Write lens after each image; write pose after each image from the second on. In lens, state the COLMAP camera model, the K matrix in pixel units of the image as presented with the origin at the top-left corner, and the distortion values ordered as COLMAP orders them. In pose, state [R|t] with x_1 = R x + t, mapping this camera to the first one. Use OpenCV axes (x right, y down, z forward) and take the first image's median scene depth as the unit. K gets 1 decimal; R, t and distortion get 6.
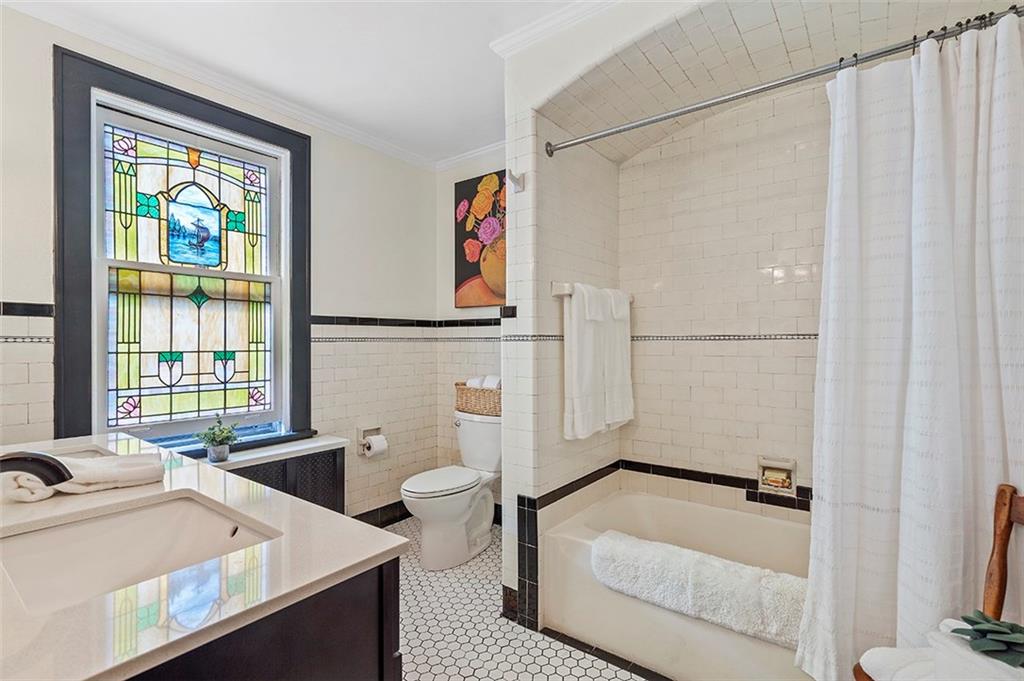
lens RADIAL K [[474.2, 0, 511.3], [0, 474.2, 344.3], [0, 0, 1]] dist [0.017896, 0.000511]
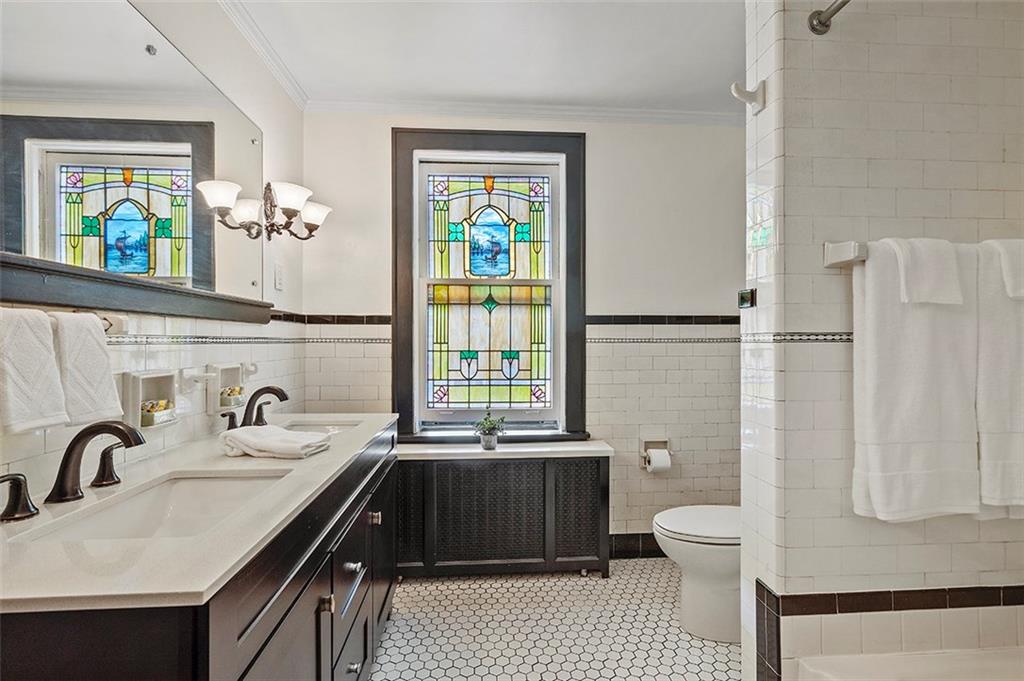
lens RADIAL K [[474.2, 0, 515.4], [0, 474.2, 343.8], [0, 0, 1]] dist [0.017896, 0.000511]
pose [[0.683388, 0.003736, -0.730046, 0.233206], [-0.006003, 0.999982, -0.000502, -0.002001], [0.730031, 0.004725, 0.683398, 0.273025]]
